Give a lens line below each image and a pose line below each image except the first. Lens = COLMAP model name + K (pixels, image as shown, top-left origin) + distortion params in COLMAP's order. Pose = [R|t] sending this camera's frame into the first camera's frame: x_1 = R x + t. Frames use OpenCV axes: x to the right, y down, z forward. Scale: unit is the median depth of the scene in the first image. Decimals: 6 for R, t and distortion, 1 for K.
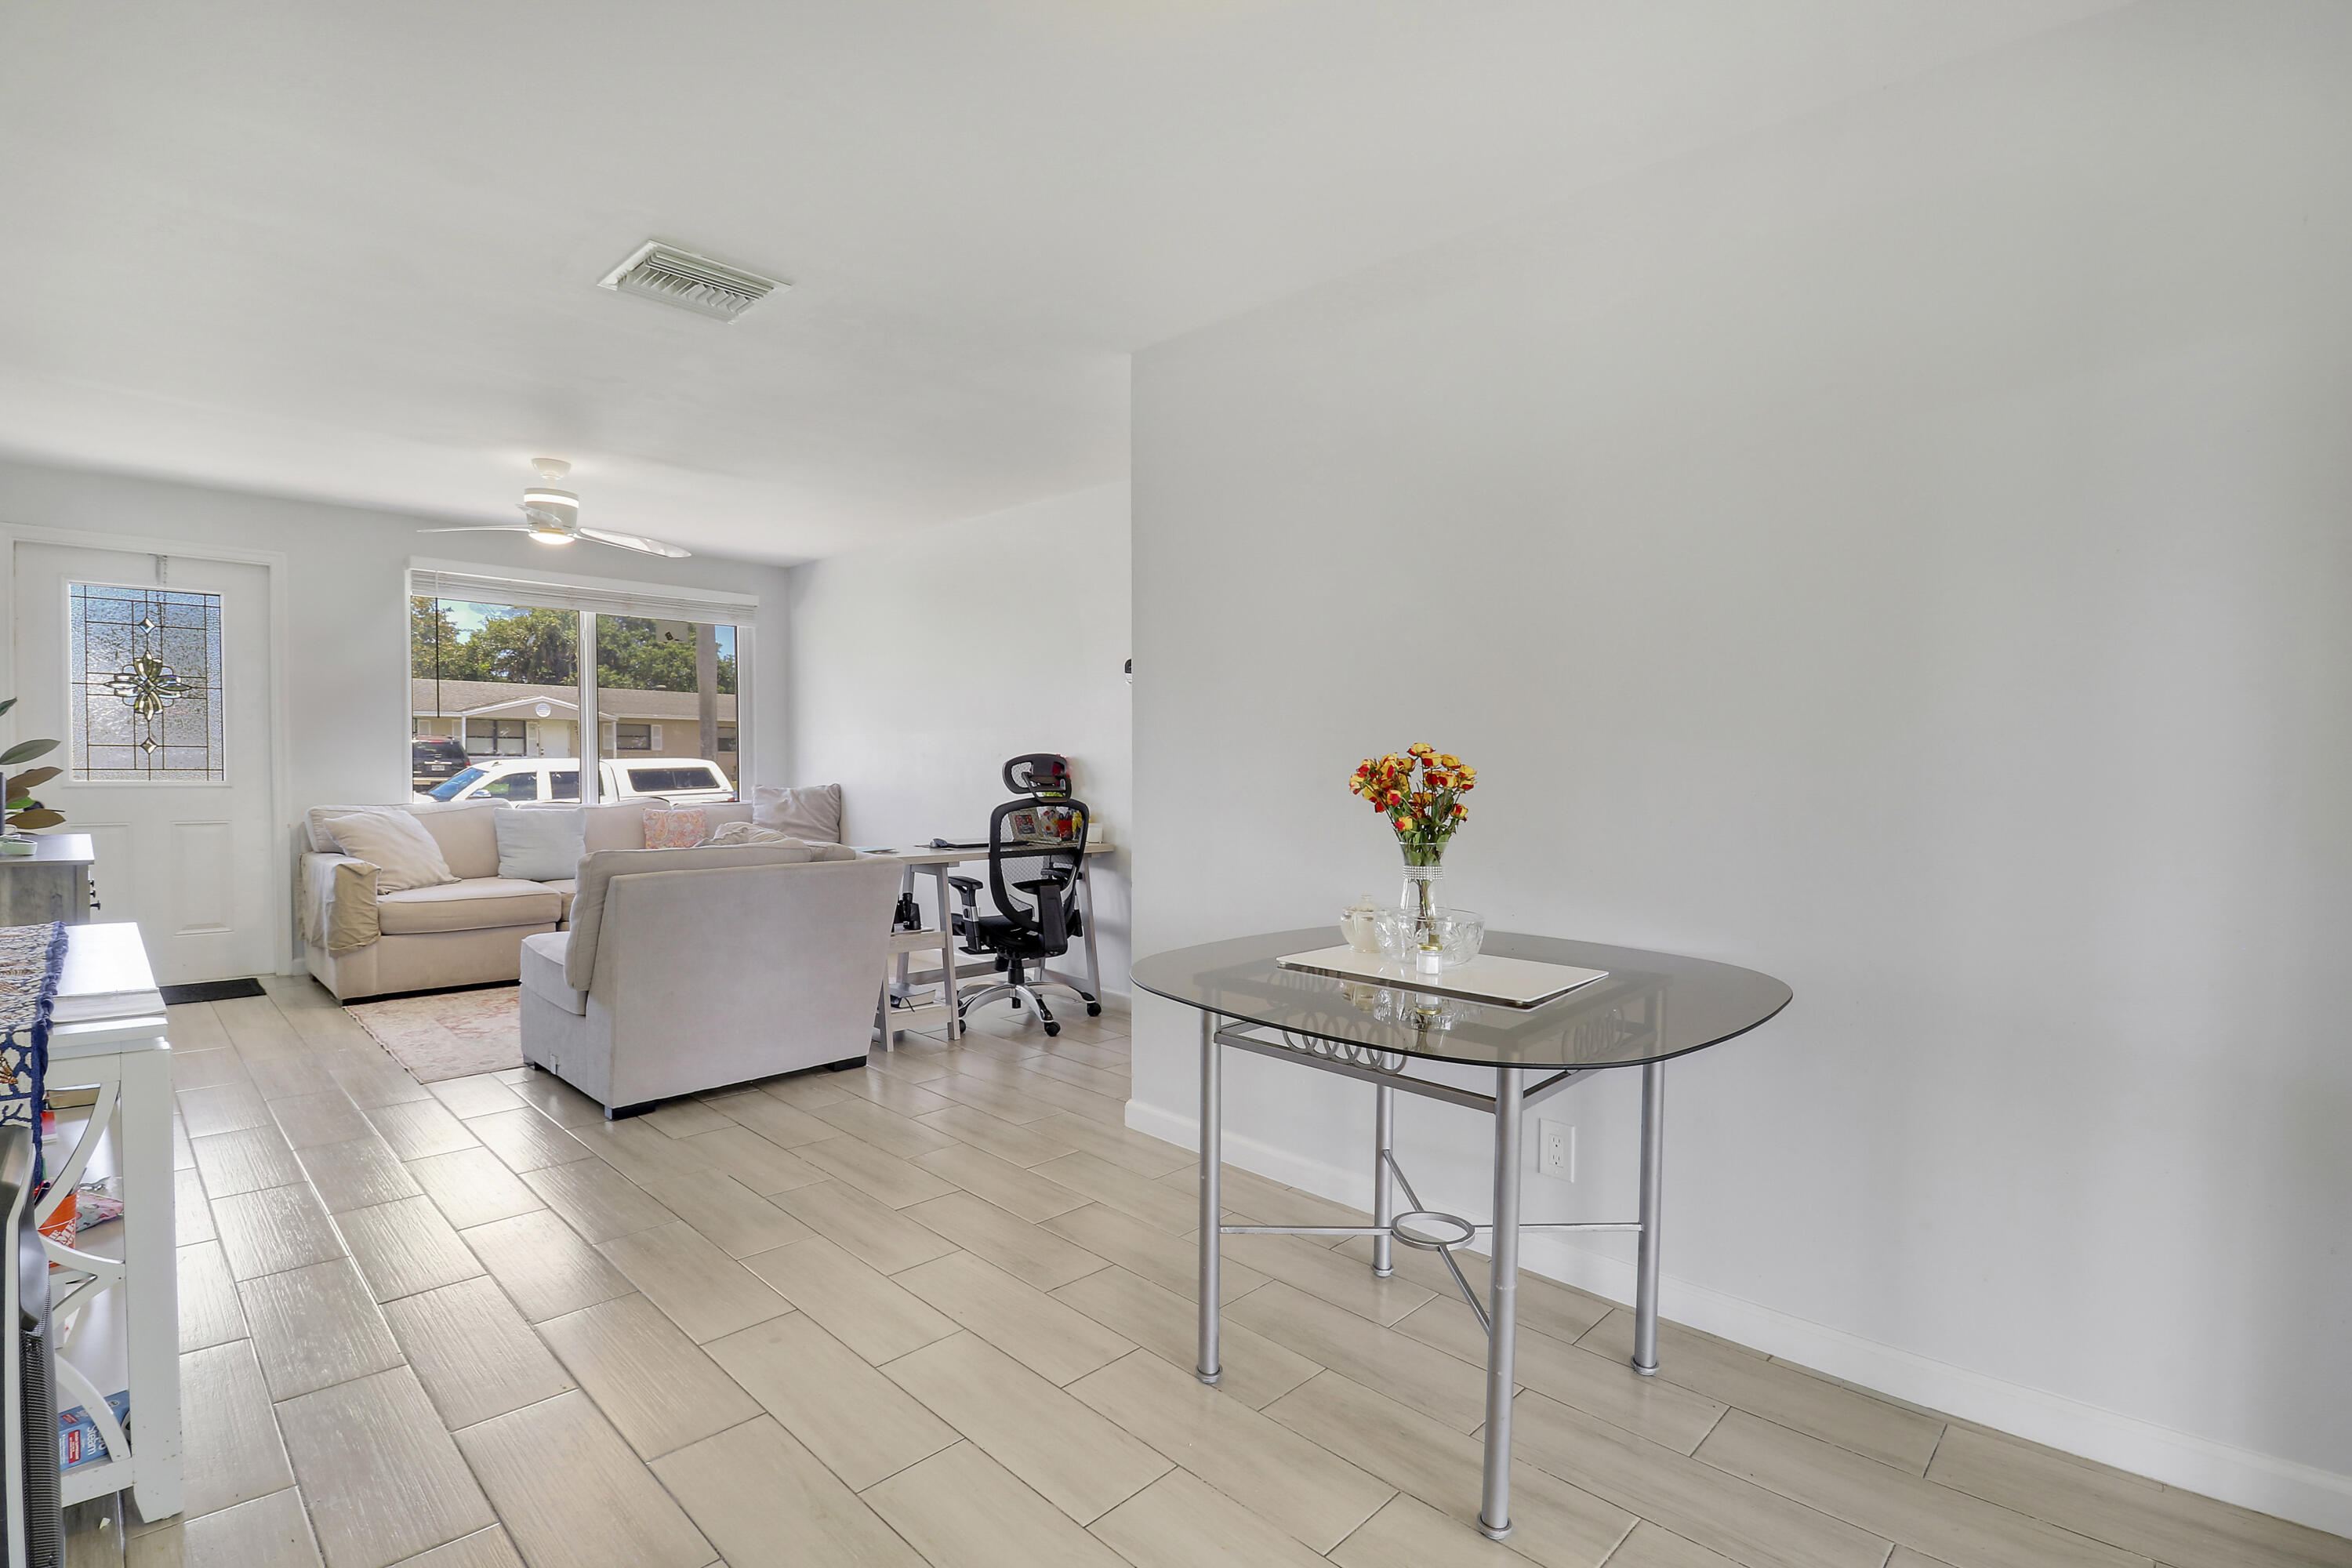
lens RADIAL K [[1113.6, 0, 1173.5], [0, 1113.6, 822.8], [0, 0, 1]] dist [0.002212, 0.001021]
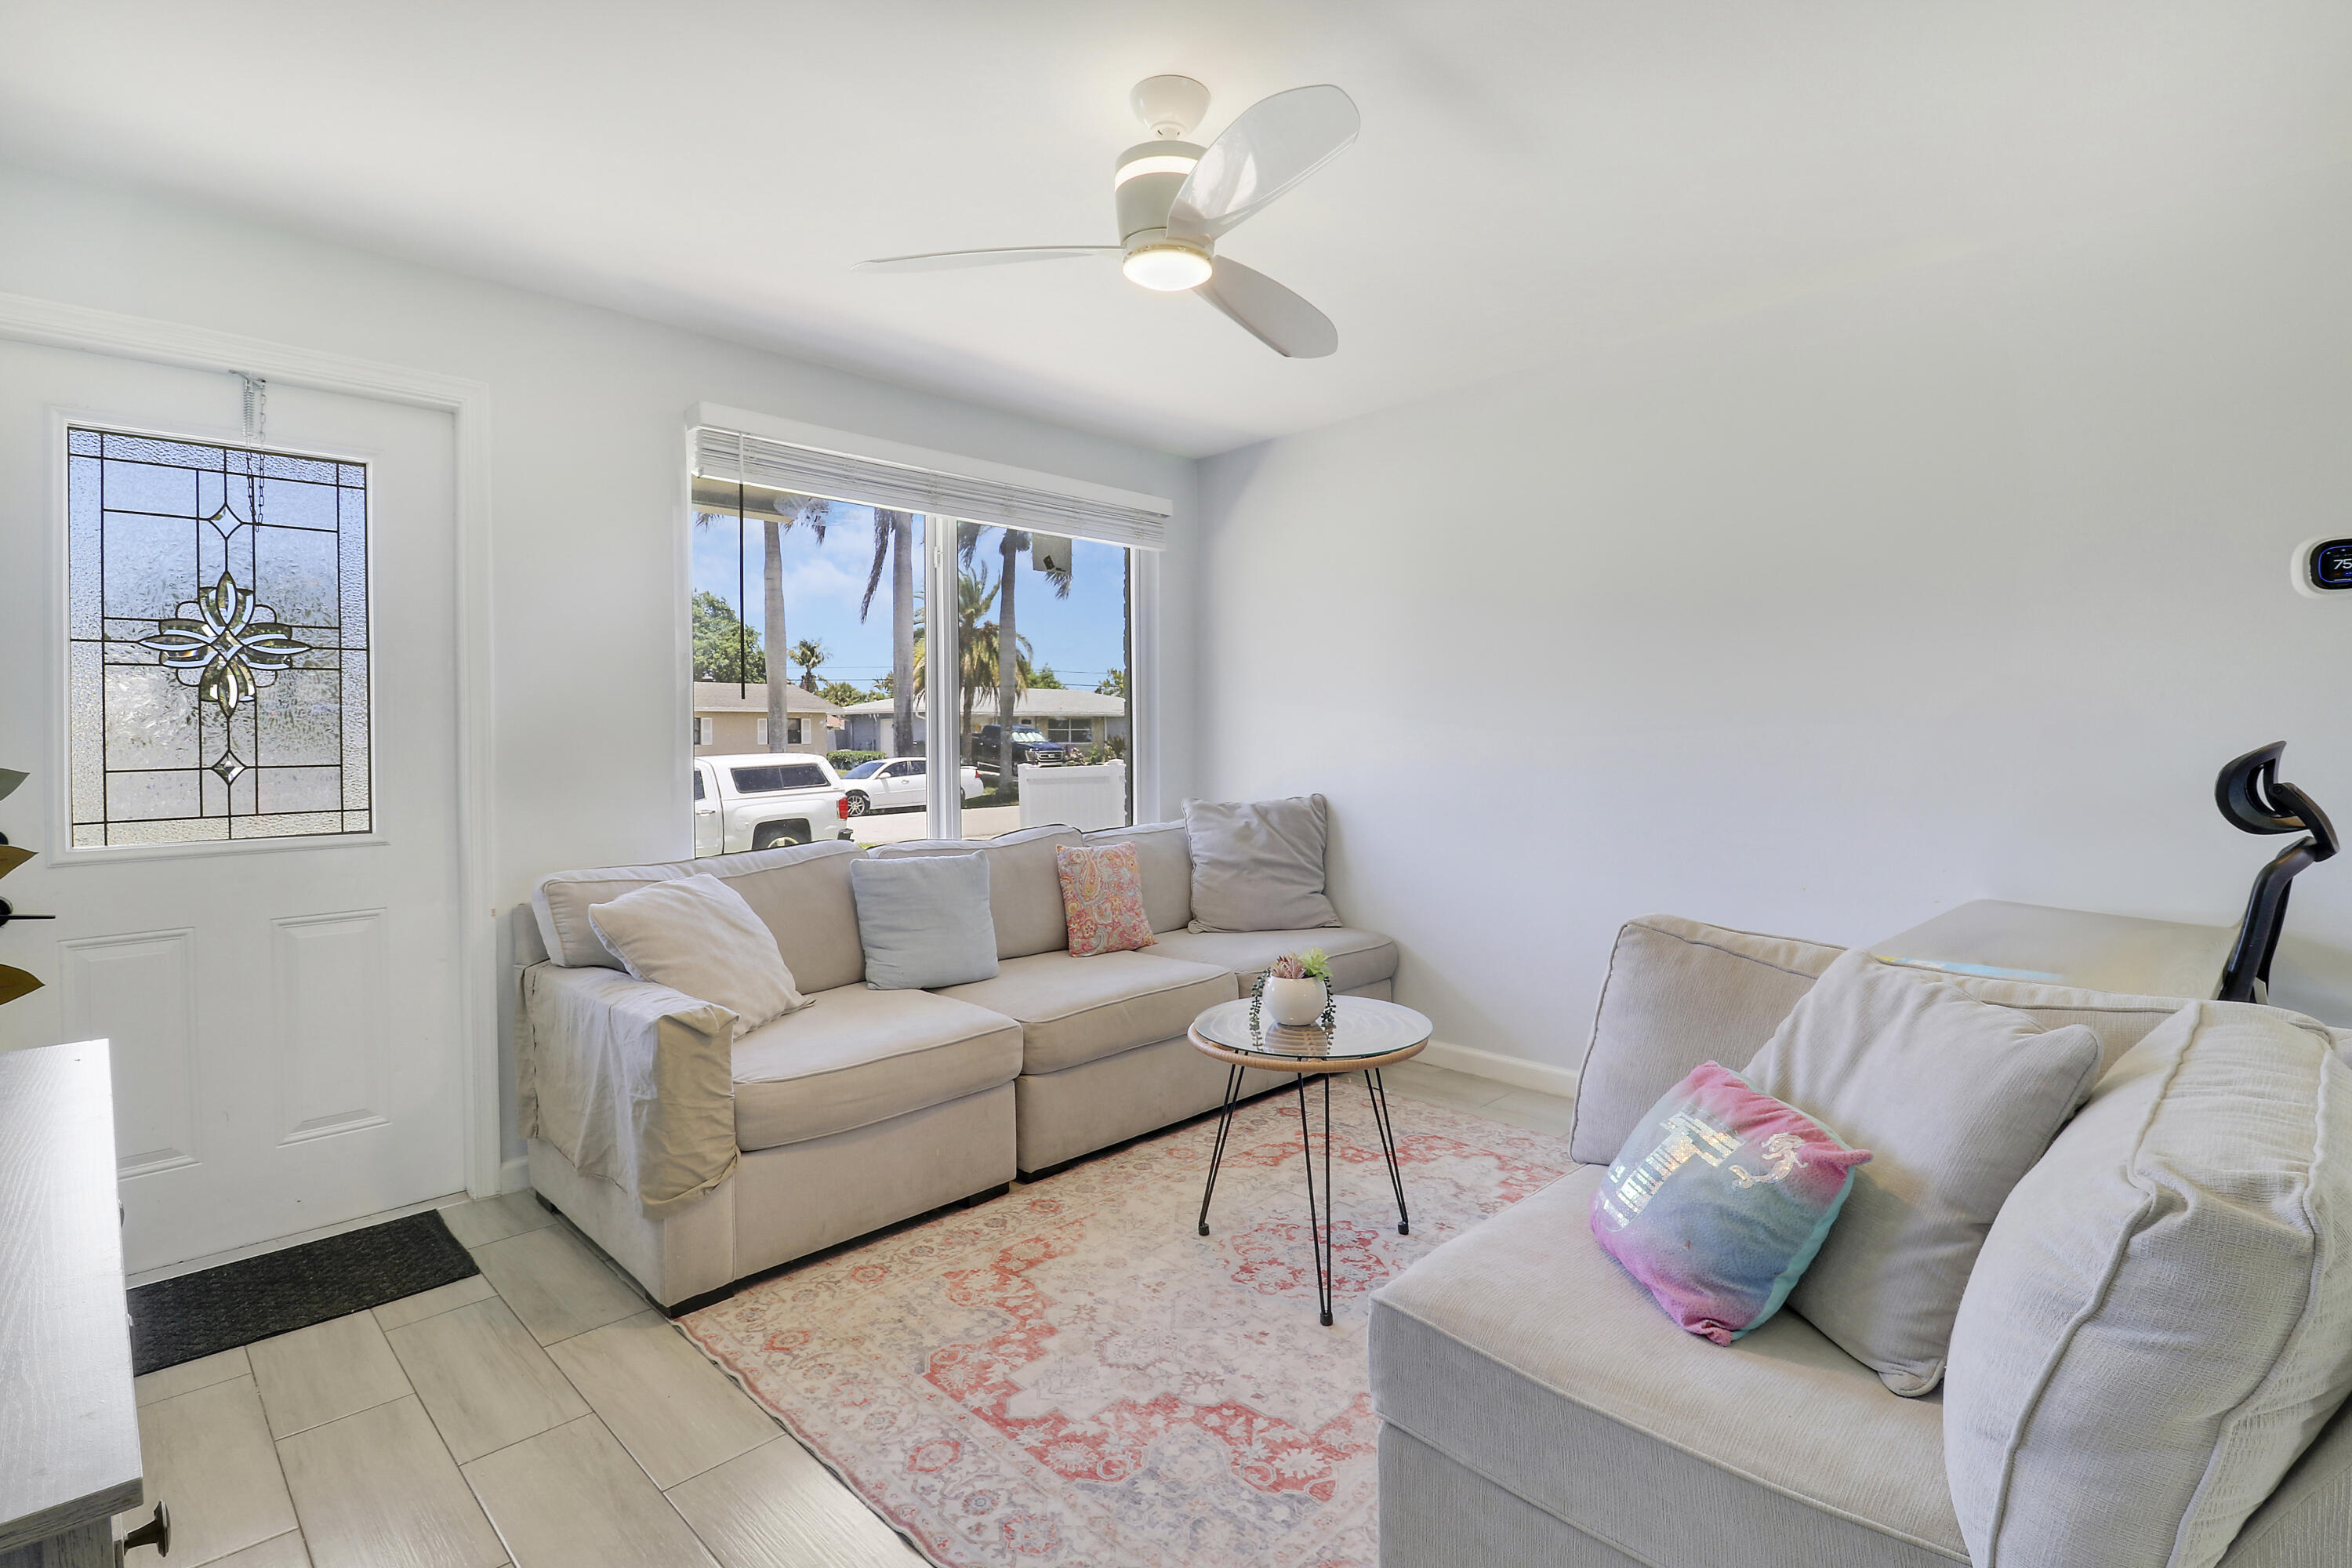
lens RADIAL K [[1092.2, 0, 1206.5], [0, 1092.2, 786.7], [0, 0, 1]] dist [0.016220, -0.018093]
pose [[0.999446, -0.025855, 0.020978, -0.471727], [0.026178, 0.999541, -0.015266, -0.038630], [-0.020574, 0.015807, 0.999663, 0.483037]]
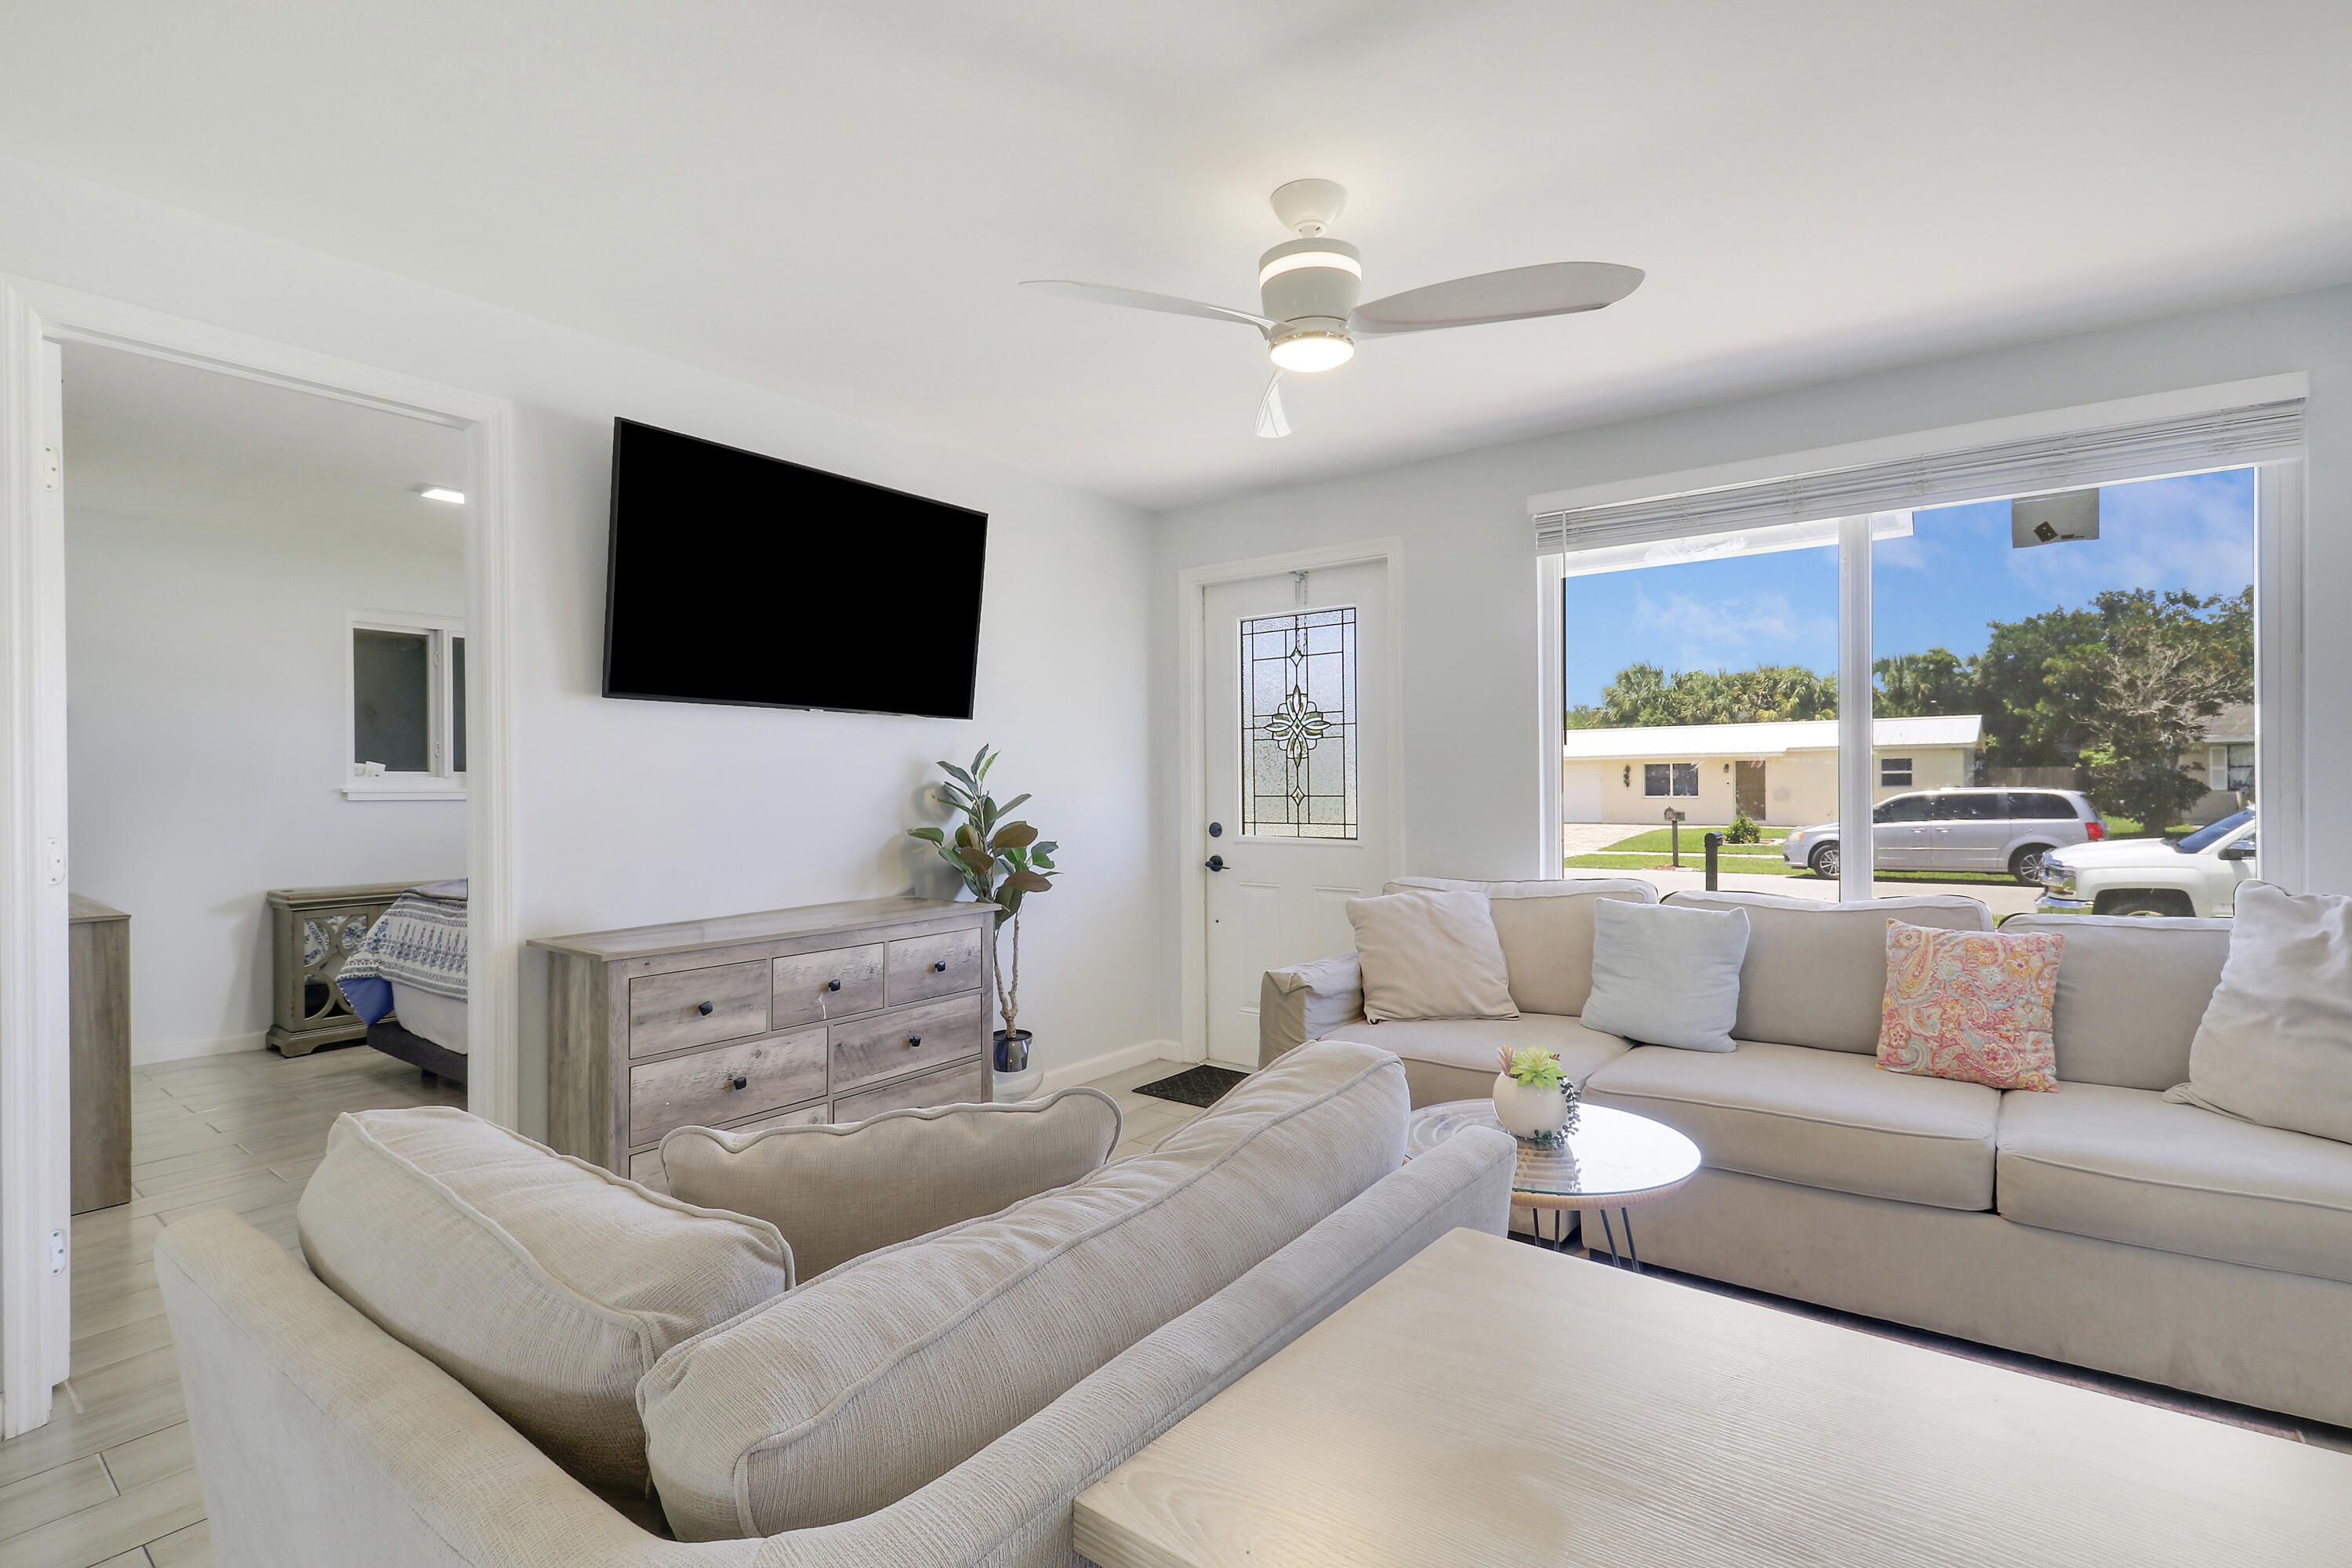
lens RADIAL K [[1092.2, 0, 1206.5], [0, 1092.2, 786.7], [0, 0, 1]] dist [0.016220, -0.018093]
pose [[0.155277, -0.017554, -0.987715, -0.092275], [-0.054073, 0.998192, -0.026241, -0.046402], [0.986390, 0.057484, 0.154047, 0.757370]]
